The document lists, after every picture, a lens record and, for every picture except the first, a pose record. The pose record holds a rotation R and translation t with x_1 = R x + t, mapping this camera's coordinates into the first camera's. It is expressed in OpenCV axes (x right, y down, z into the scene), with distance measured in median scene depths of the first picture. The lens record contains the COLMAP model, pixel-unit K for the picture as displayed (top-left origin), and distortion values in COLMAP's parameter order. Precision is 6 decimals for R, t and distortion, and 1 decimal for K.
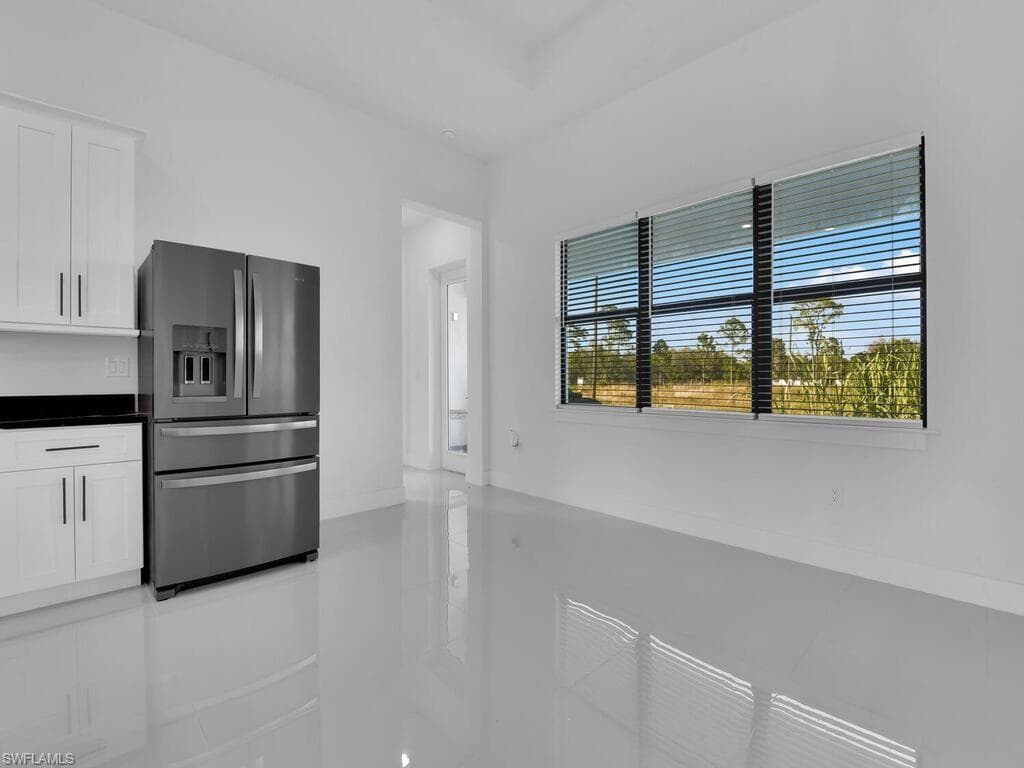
lens RADIAL K [[480.1, 0, 512.2], [0, 480.1, 381.7], [0, 0, 1]] dist [-0.001920, -0.000445]
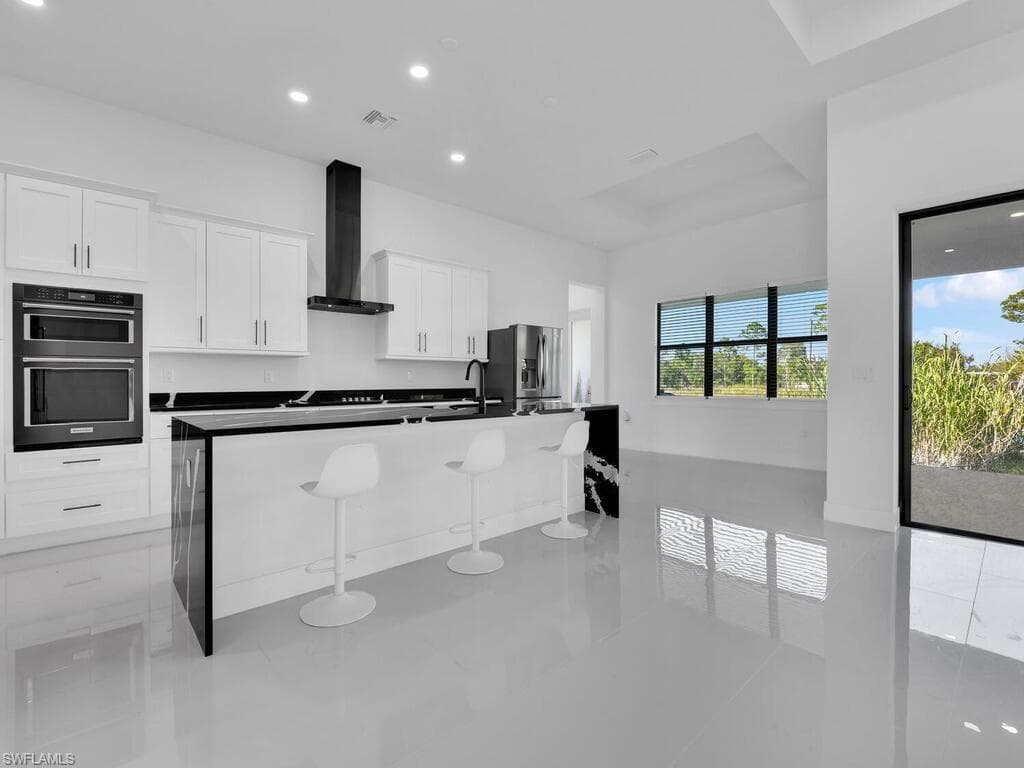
lens RADIAL K [[462.1, 0, 515.8], [0, 462.1, 380.2], [0, 0, 1]] dist [0.003057, -0.013563]
pose [[0.999085, 0.000724, -0.042766, -0.467525], [-0.001123, 0.999956, -0.009286, 0.009215], [0.042758, 0.009326, 0.999042, -0.972184]]
